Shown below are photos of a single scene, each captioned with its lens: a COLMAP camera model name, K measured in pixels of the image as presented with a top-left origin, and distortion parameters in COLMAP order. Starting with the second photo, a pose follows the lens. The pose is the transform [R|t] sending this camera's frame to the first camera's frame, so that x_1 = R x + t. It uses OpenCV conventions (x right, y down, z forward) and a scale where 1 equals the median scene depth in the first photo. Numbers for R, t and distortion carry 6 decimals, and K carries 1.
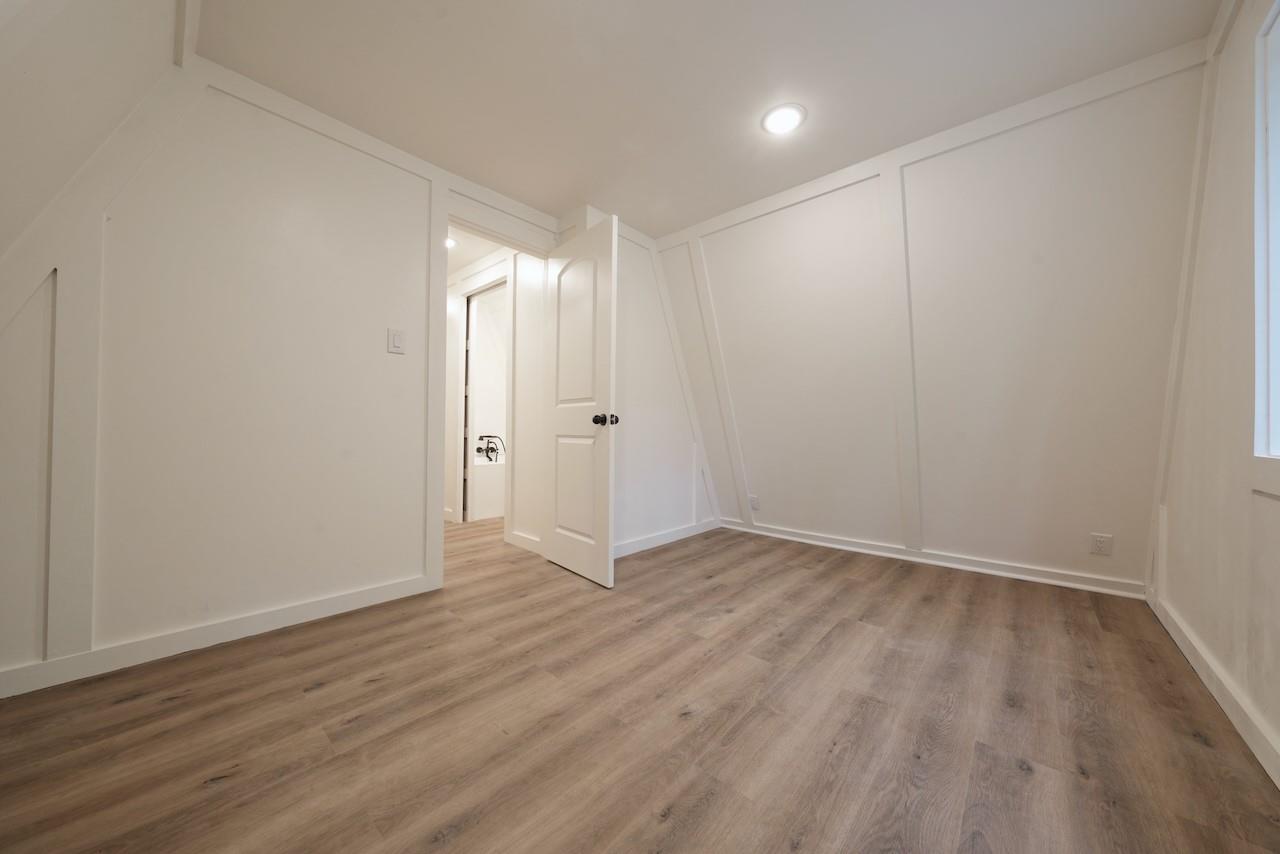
lens RADIAL K [[429.3, 0, 639.6], [0, 429.3, 429.2], [0, 0, 1]] dist [-0.002420, 0.000081]
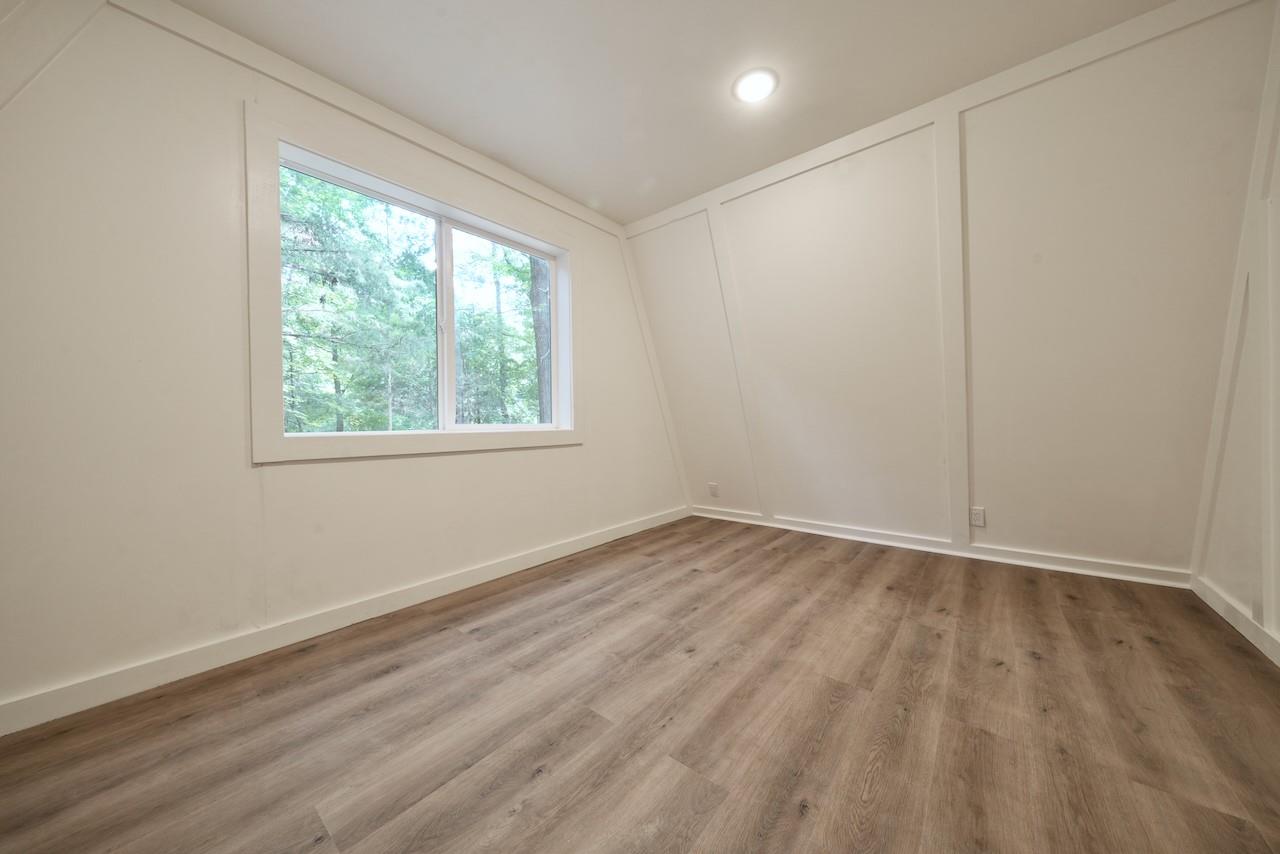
lens RADIAL K [[429.3, 0, 643.7], [0, 429.3, 427.6], [0, 0, 1]] dist [-0.002420, 0.000081]
pose [[-0.998248, 0.003027, -0.059087, 0.288403], [0.002927, 0.999994, 0.001771, 0.027656], [0.059092, 0.001595, -0.998251, 2.062721]]
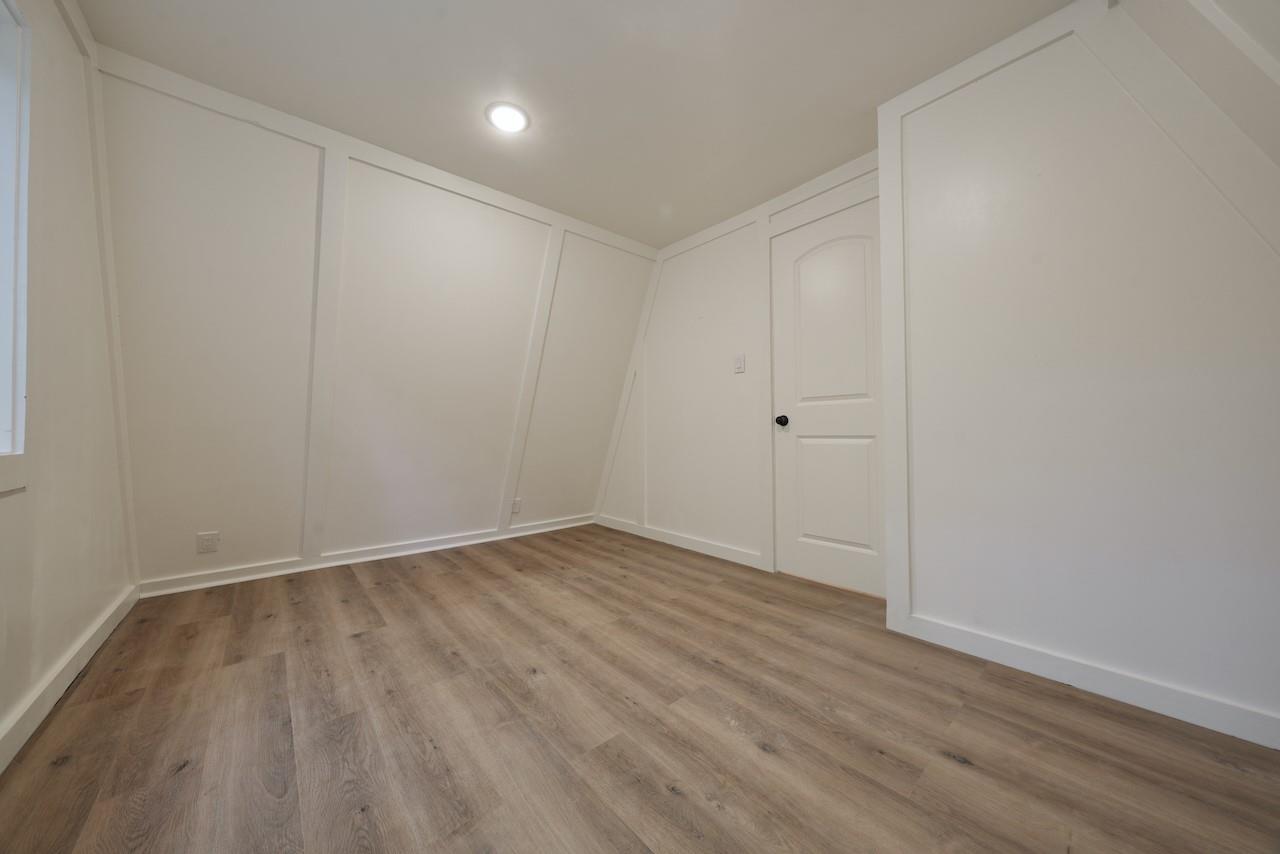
lens RADIAL K [[429.3, 0, 642.1], [0, 429.3, 424.2], [0, 0, 1]] dist [-0.002420, 0.000081]
pose [[-0.113959, -0.028815, -0.993067, 1.182046], [0.011338, 0.999476, -0.030302, 0.023051], [0.993421, -0.014712, -0.113573, 1.346569]]
